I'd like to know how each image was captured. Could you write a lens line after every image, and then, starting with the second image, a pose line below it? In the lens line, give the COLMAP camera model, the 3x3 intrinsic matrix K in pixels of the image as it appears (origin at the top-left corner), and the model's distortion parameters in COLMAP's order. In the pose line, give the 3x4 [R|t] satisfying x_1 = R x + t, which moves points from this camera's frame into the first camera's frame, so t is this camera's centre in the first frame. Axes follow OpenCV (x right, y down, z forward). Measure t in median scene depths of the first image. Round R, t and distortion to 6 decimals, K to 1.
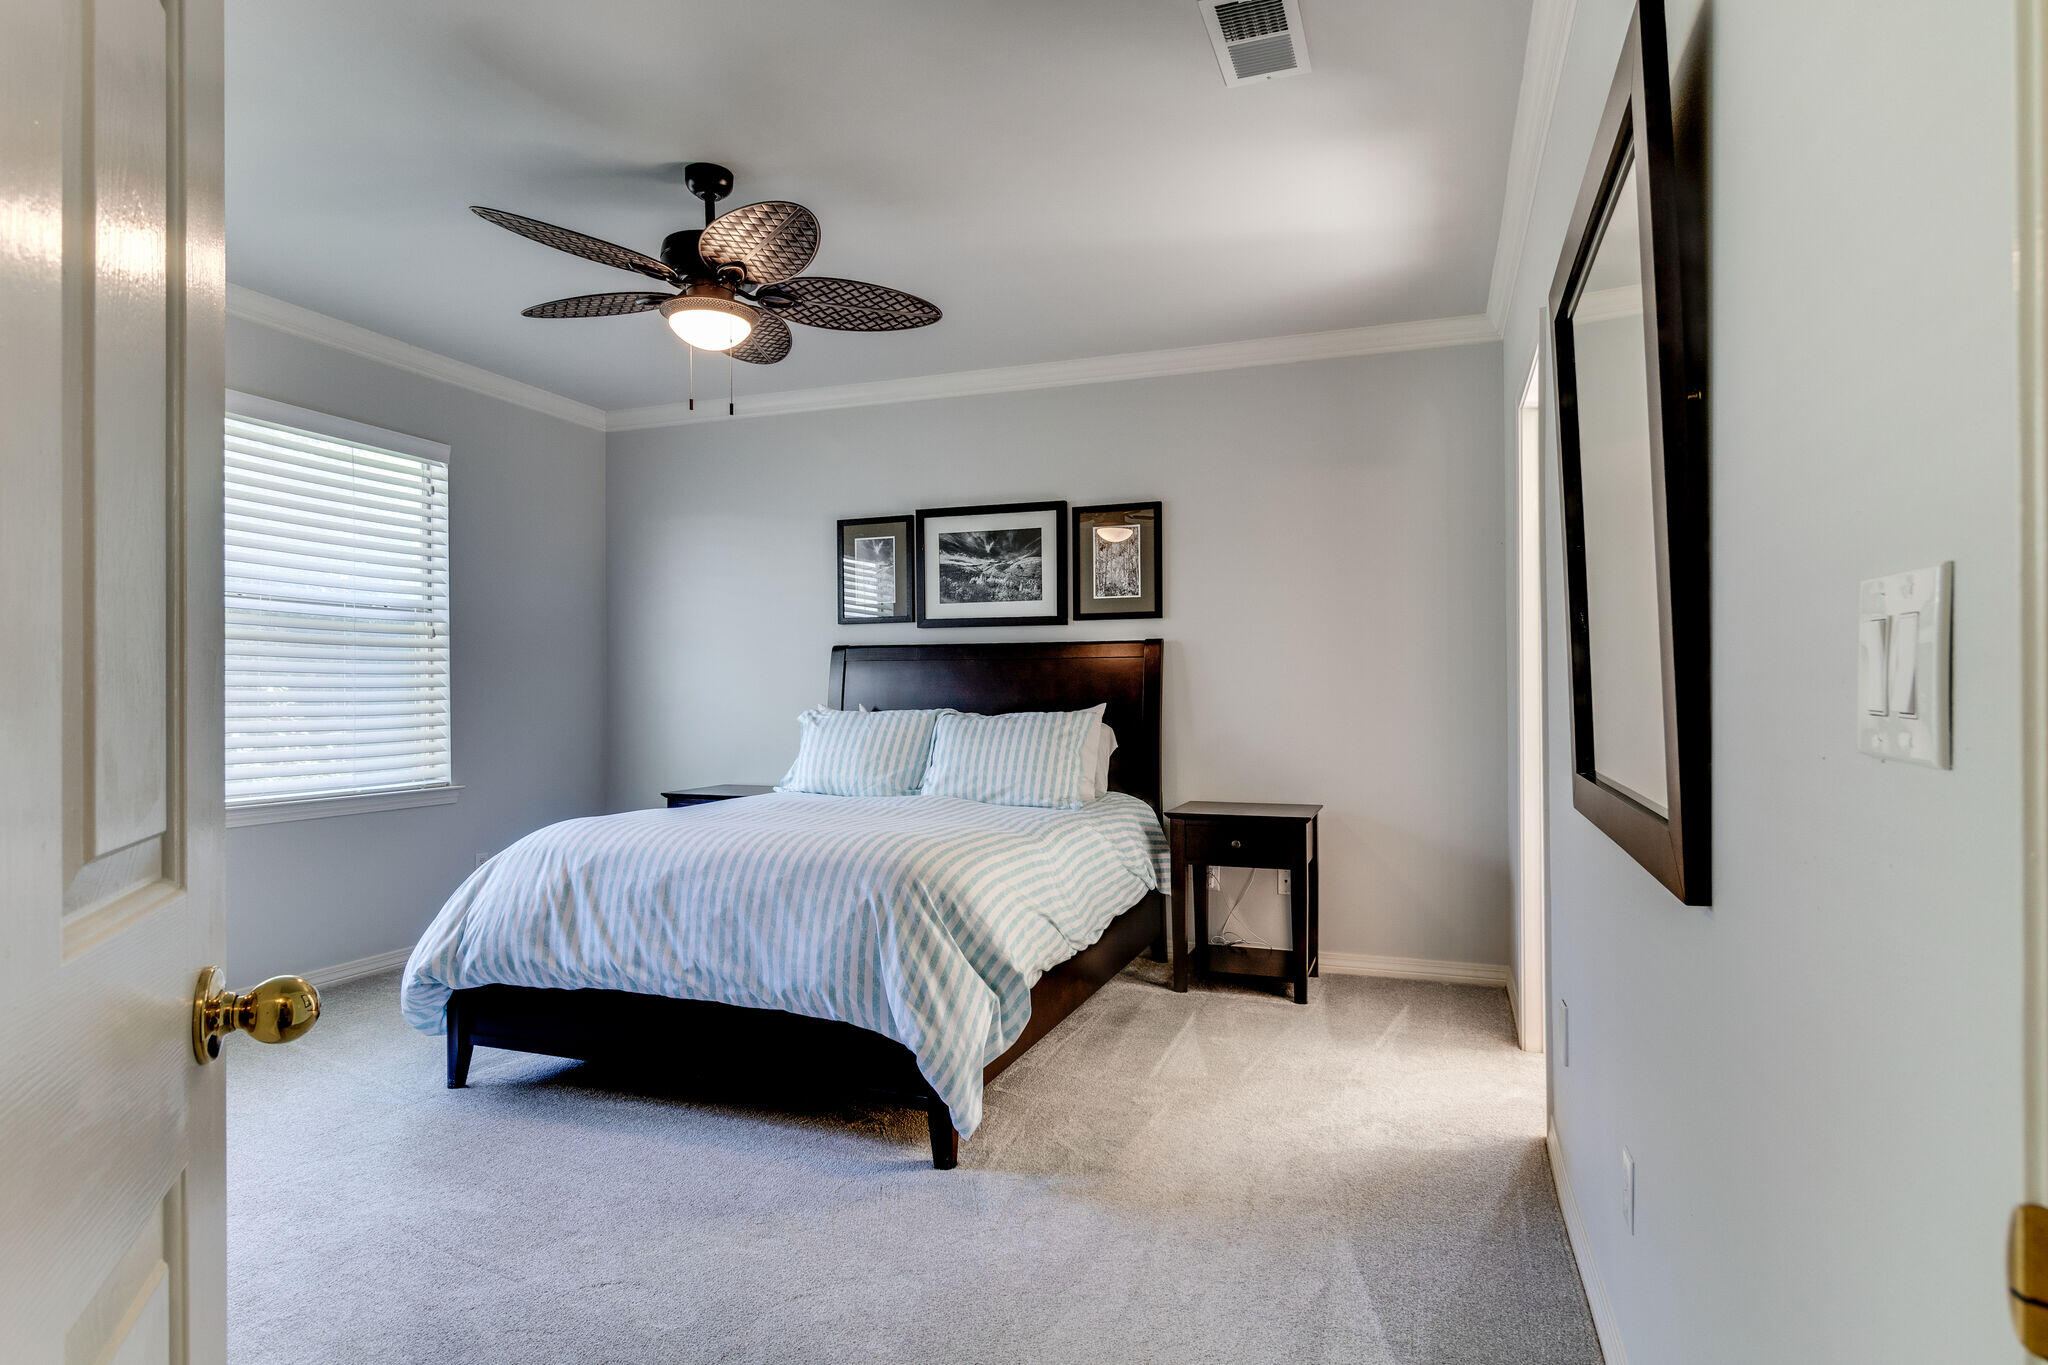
lens RADIAL K [[1101.1, 0, 1025.7], [0, 1101.1, 691.3], [0, 0, 1]] dist [-0.014337, 0.000360]
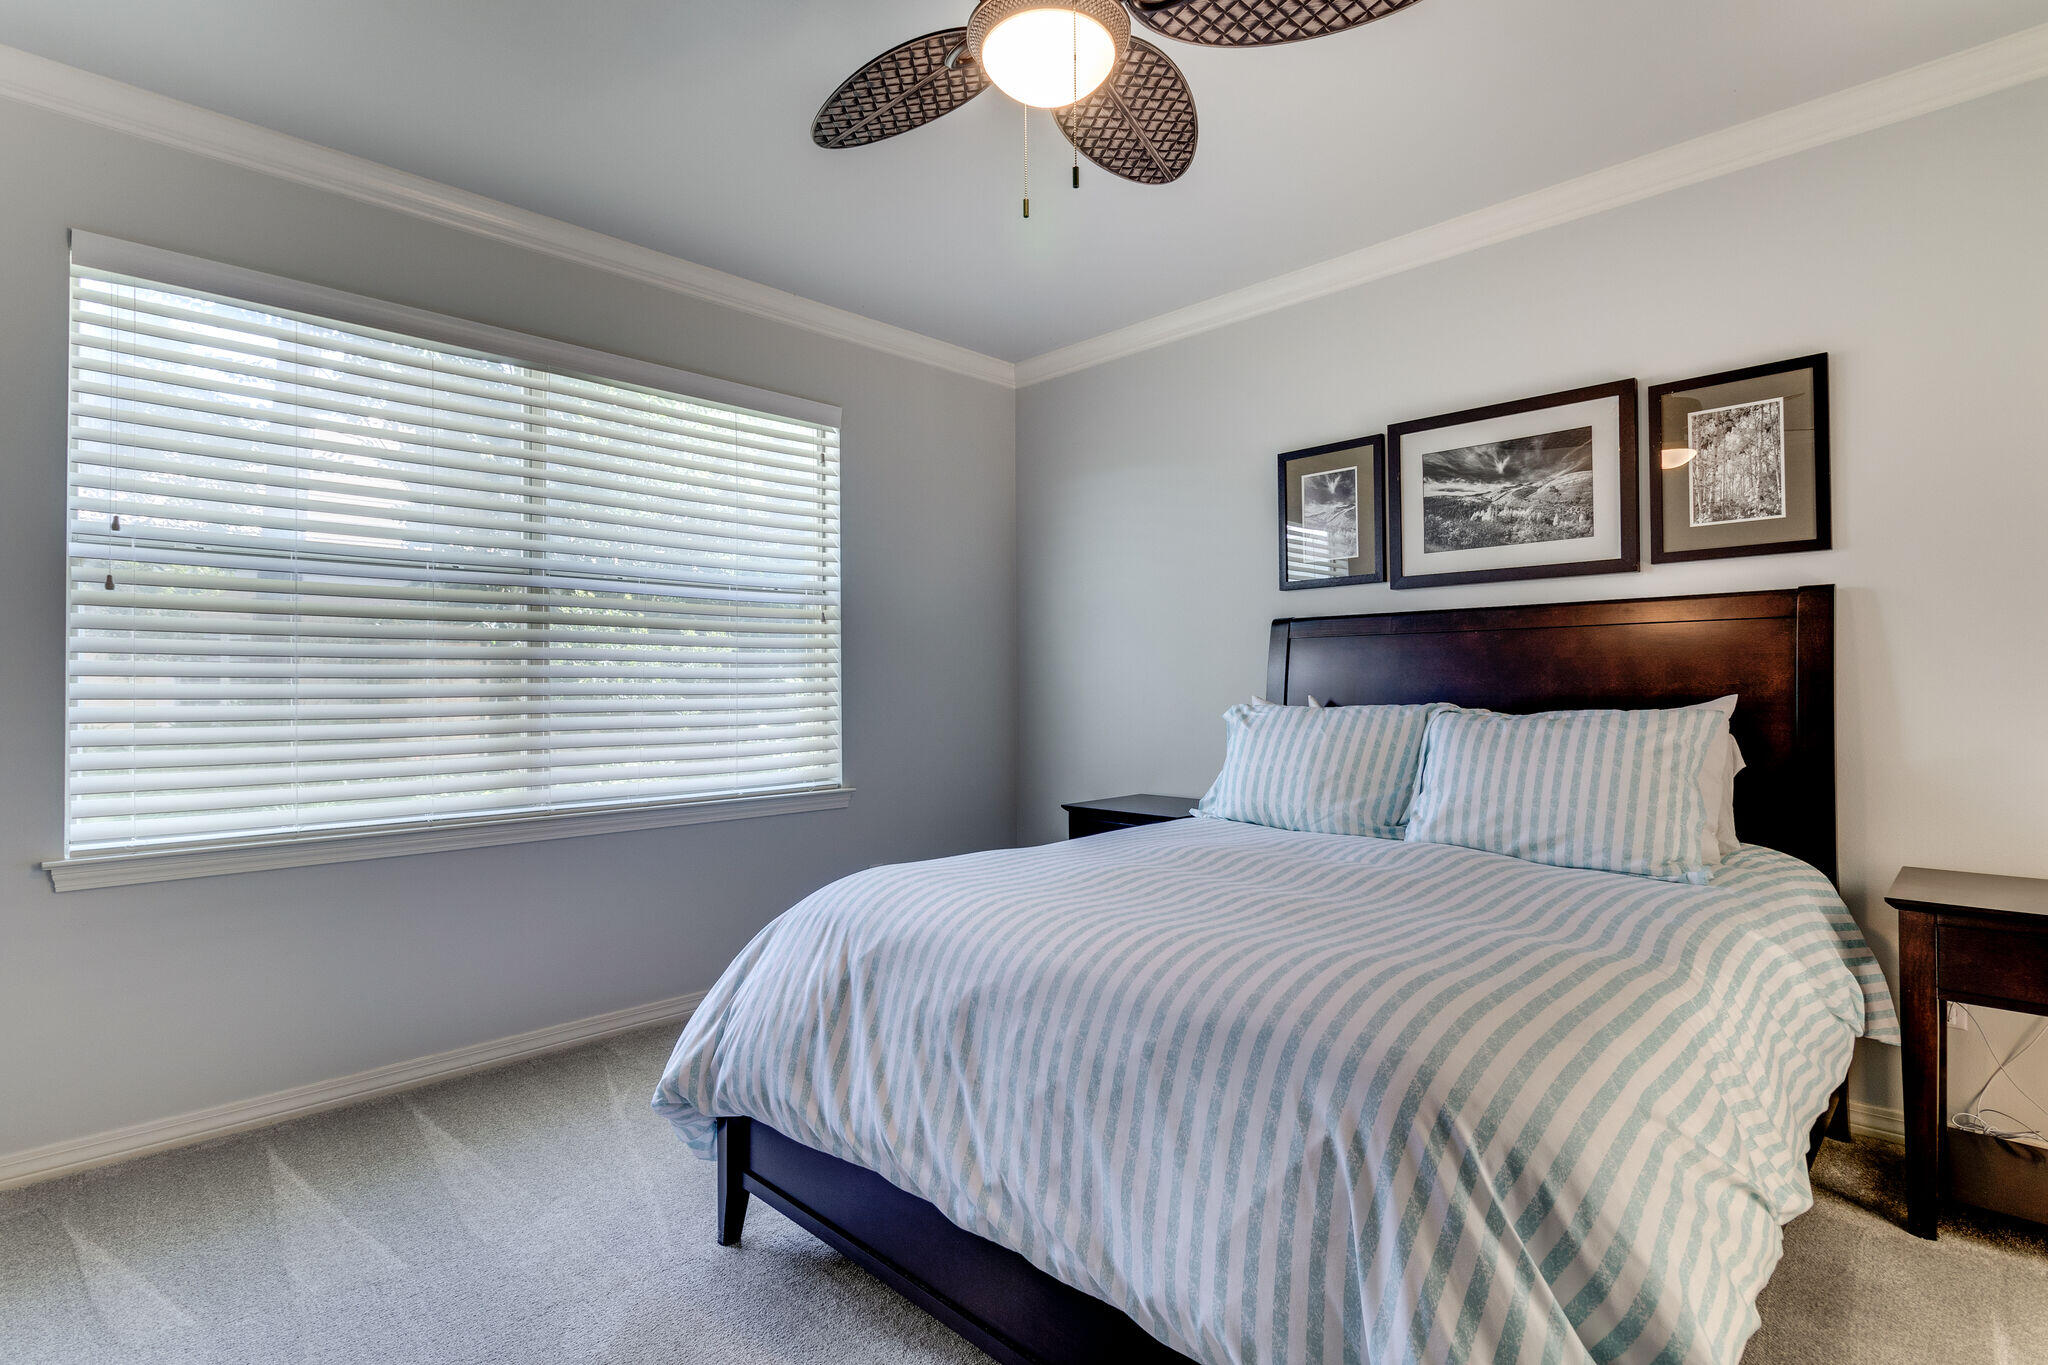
lens RADIAL K [[1011.4, 0, 1068.6], [0, 1011.4, 690.7], [0, 0, 1]] dist [0.008272, -0.001884]
pose [[0.927497, -0.002886, -0.373819, -0.058428], [0.006154, 0.999953, 0.007550, 0.002460], [0.373779, -0.009303, 0.927471, 0.387711]]
